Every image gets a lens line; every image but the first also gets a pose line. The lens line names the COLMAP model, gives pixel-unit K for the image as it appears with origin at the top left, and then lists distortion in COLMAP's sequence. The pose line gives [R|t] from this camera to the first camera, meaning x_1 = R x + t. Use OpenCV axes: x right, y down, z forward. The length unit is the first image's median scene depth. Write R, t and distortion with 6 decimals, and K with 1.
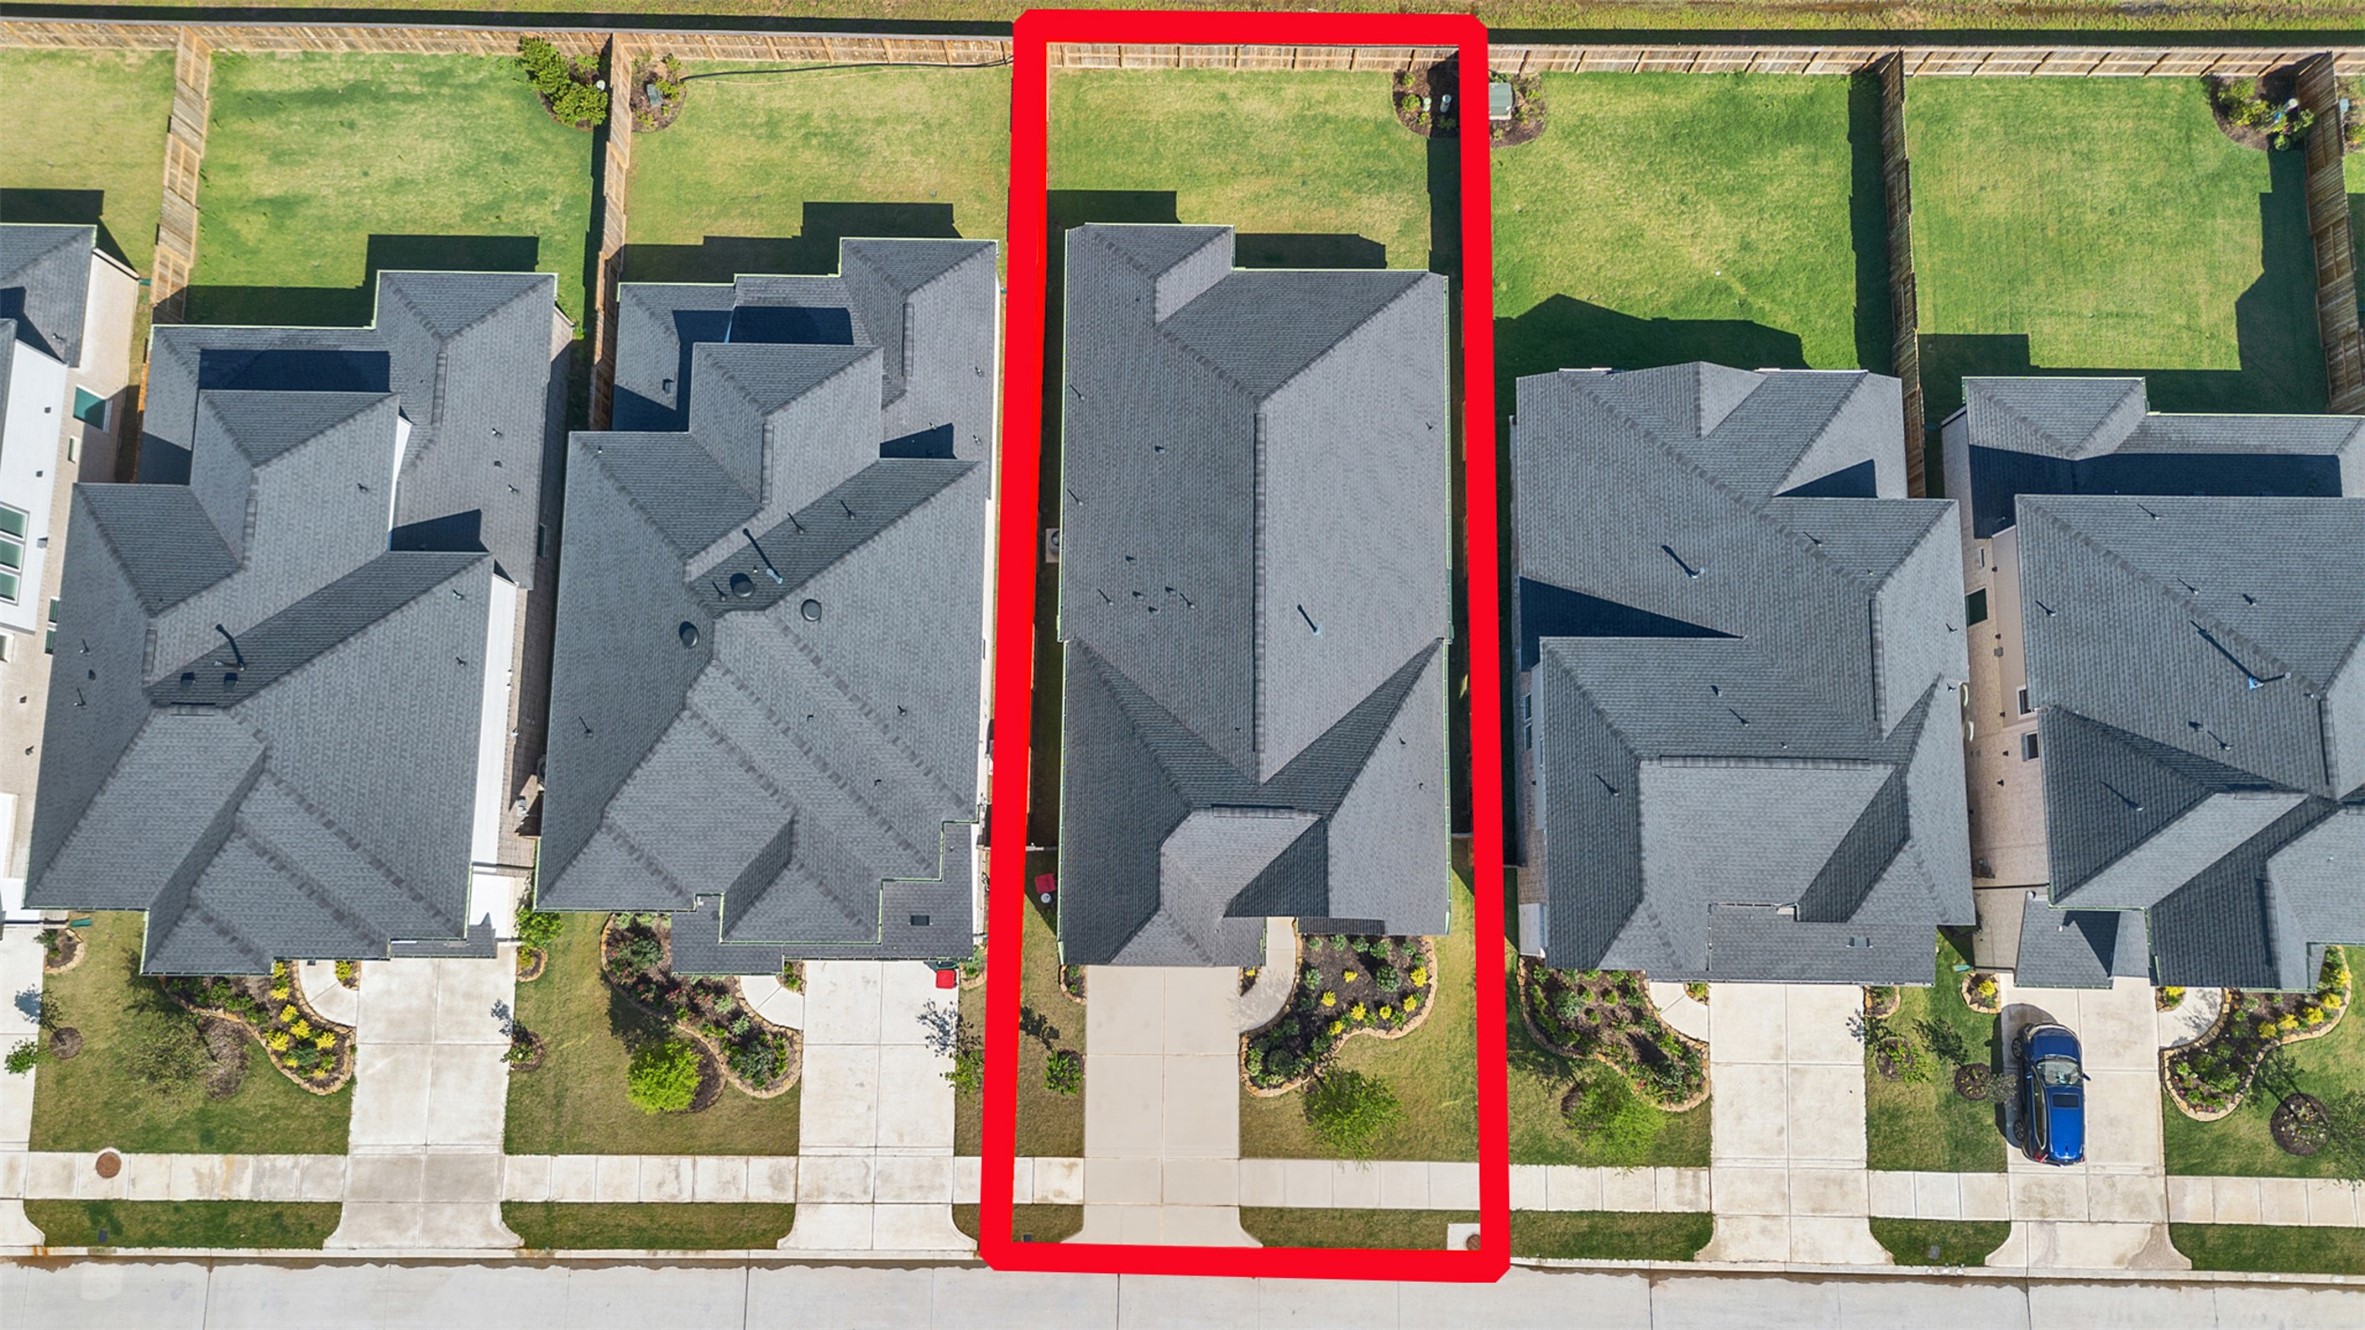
lens RADIAL K [[1671.8, 0, 1187.8], [0, 1671.8, 670.2], [0, 0, 1]] dist [0.045012, -0.038001]
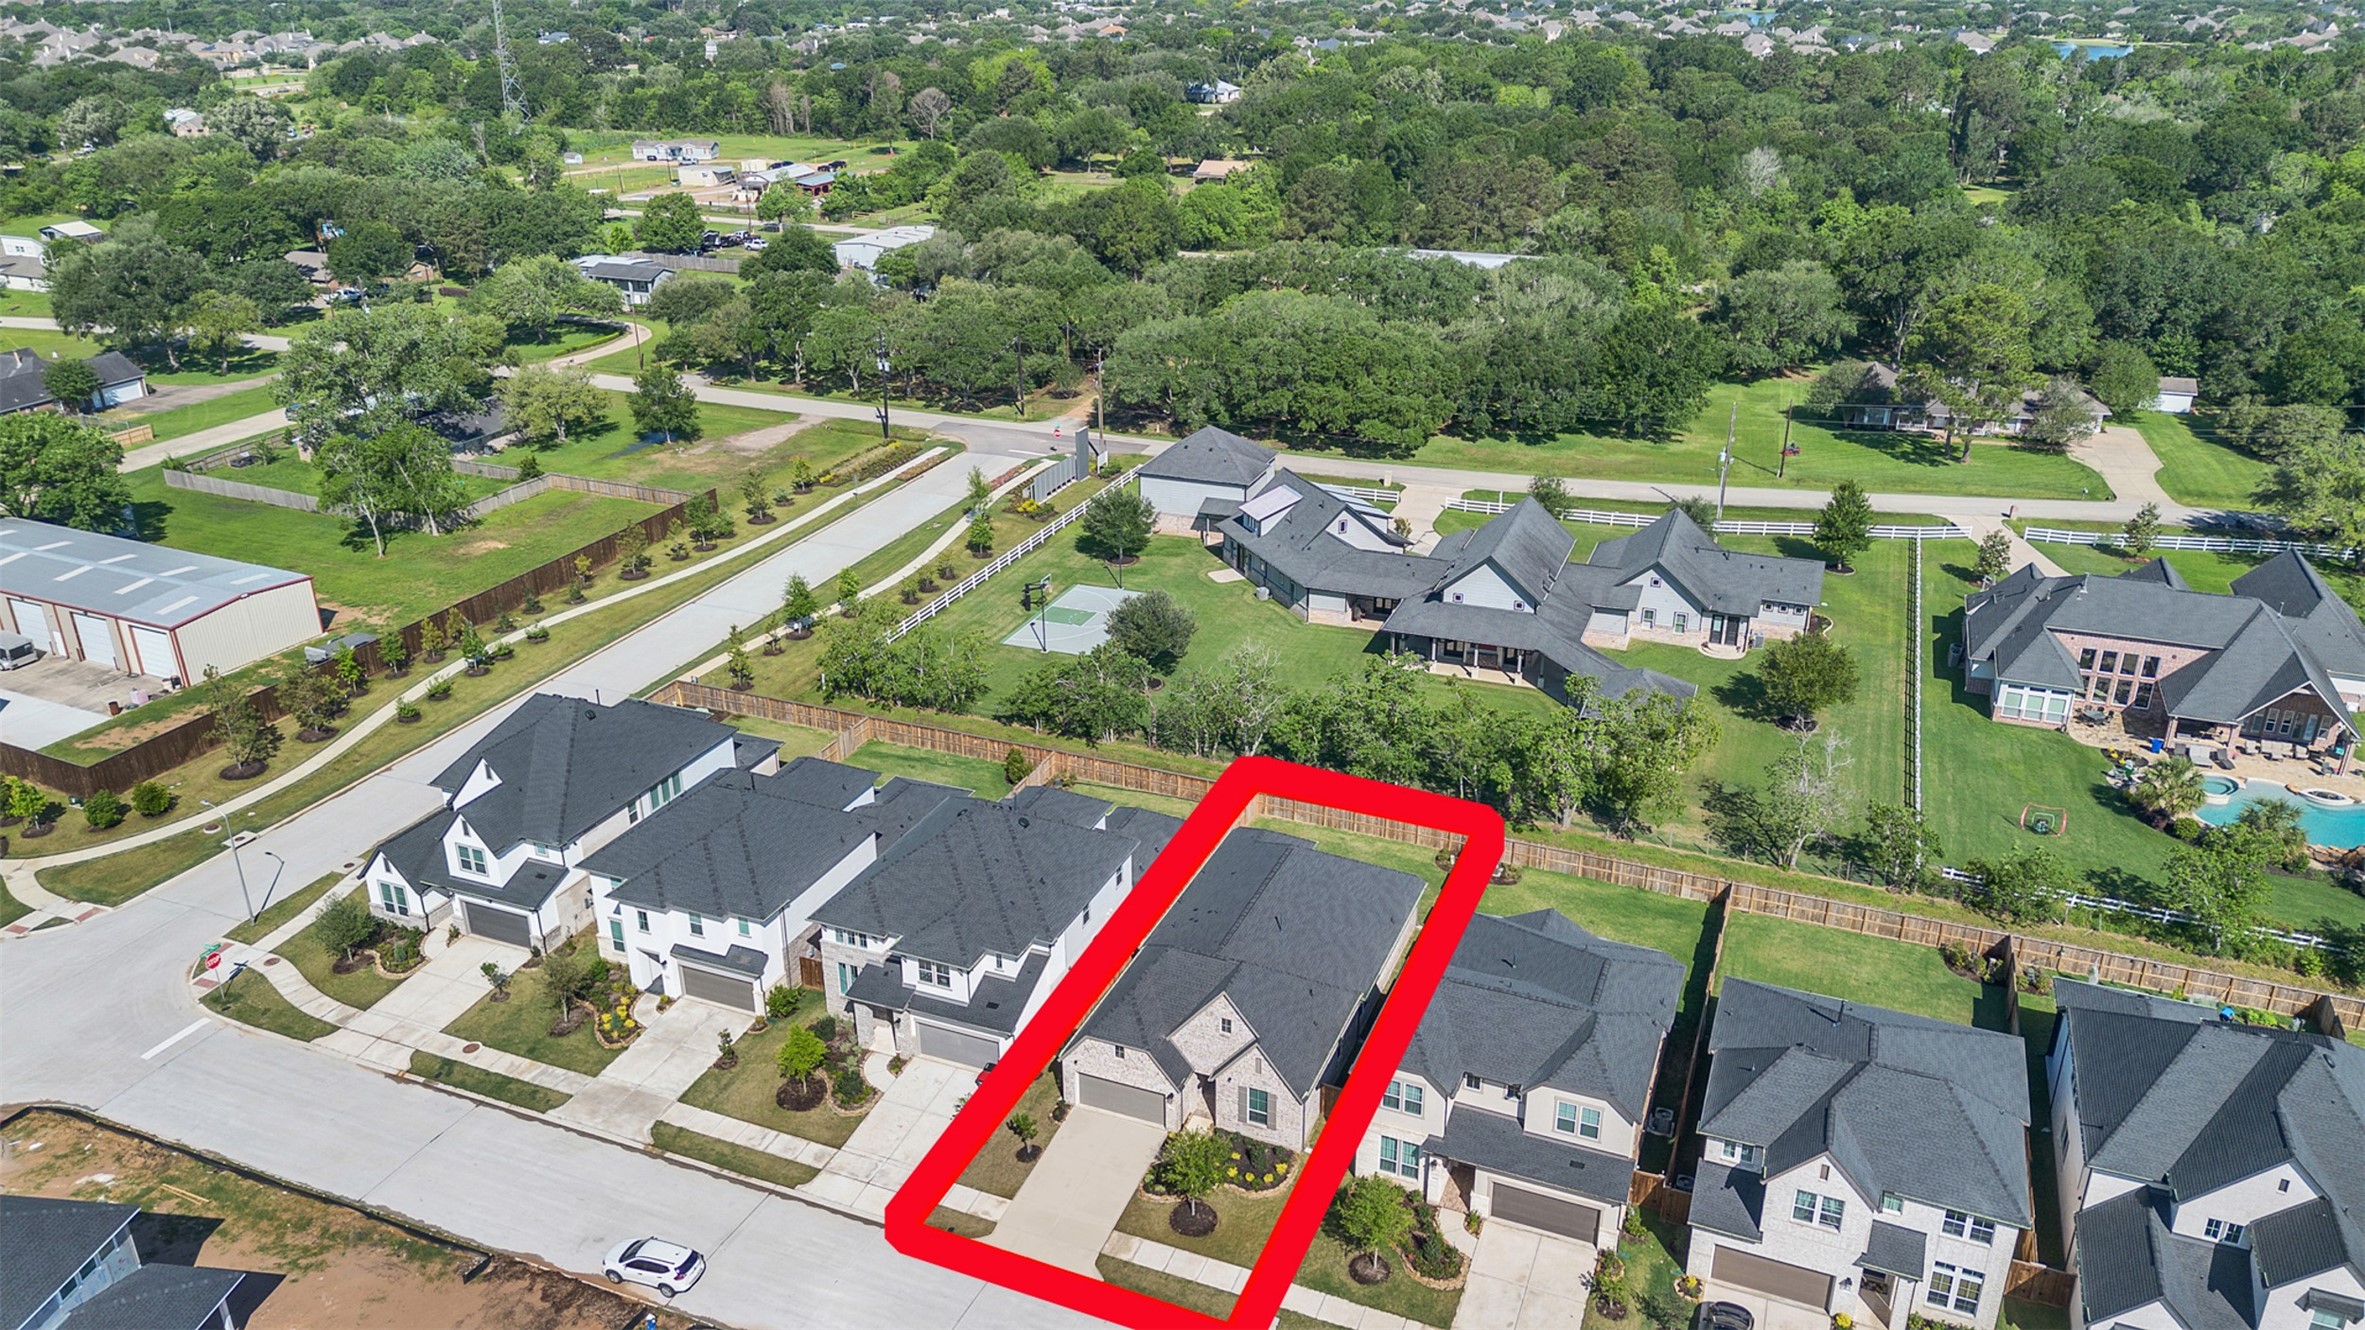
lens RADIAL K [[1655.1, 0, 1197.8], [0, 1655.1, 620.5], [0, 0, 1]] dist [0.041448, -0.000463]
pose [[0.930777, 0.133123, -0.340489, 0.492138], [-0.360484, 0.489284, -0.794136, 1.103200], [0.060878, 0.861904, 0.503403, -0.110774]]
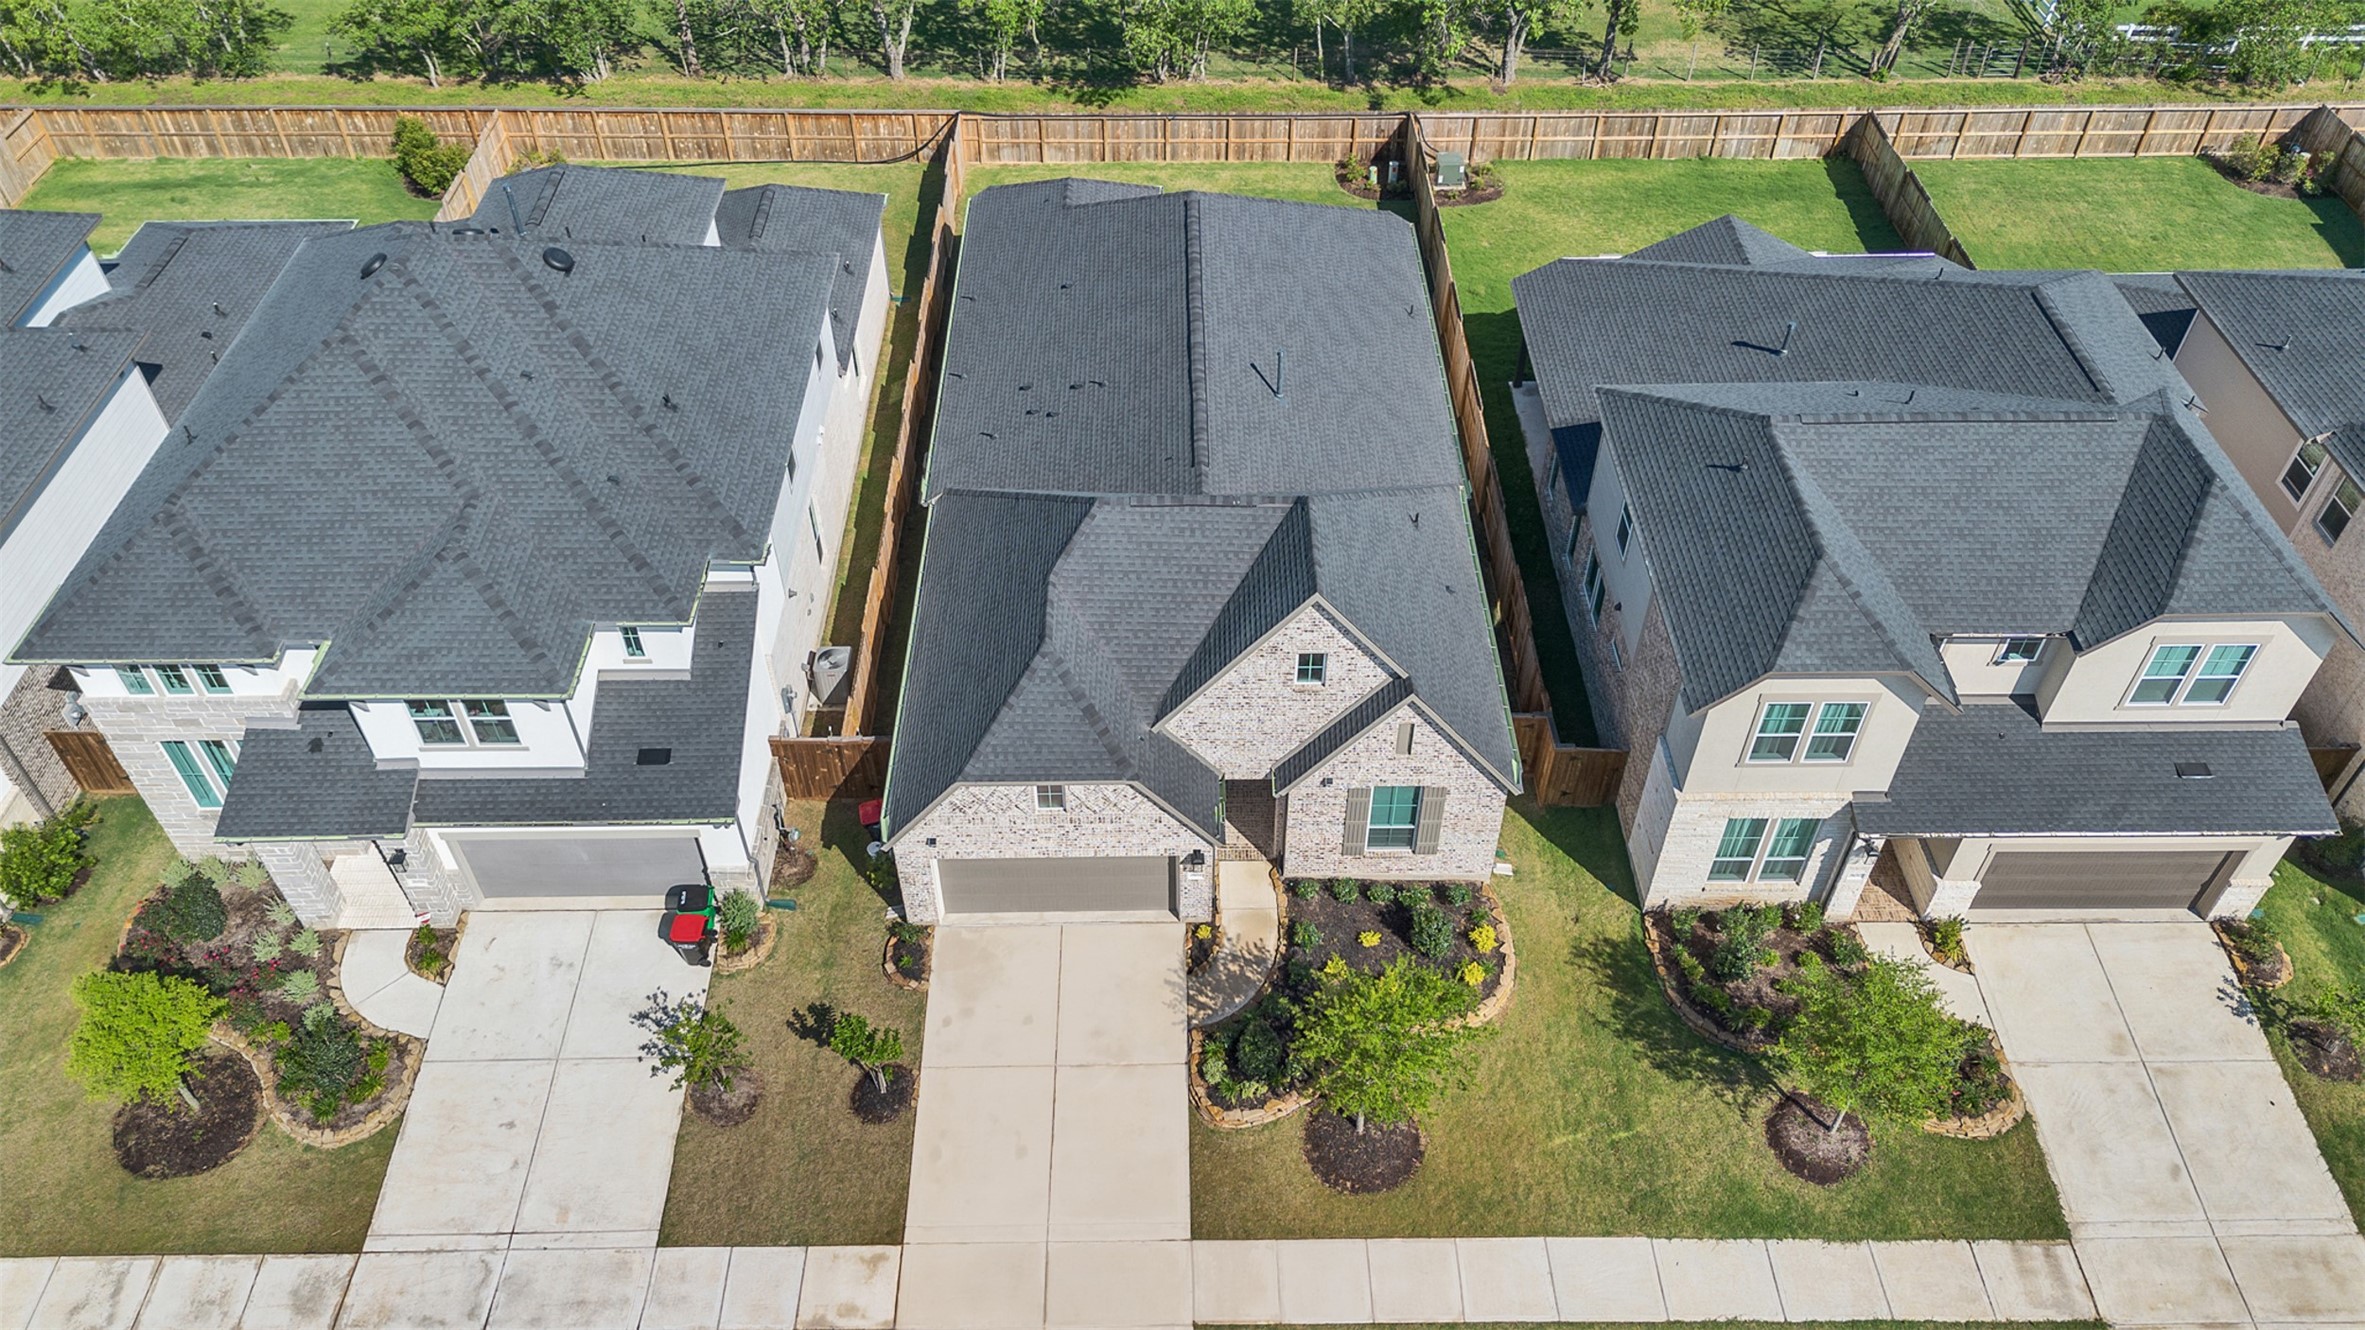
lens RADIAL K [[1671.8, 0, 1188.4], [0, 1671.8, 660.5], [0, 0, 1]] dist [0.045012, -0.038001]
pose [[0.999742, -0.016392, 0.015747, 0.024211], [0.022544, 0.803555, -0.594803, 0.461417], [-0.002904, 0.595005, 0.803717, 0.458524]]
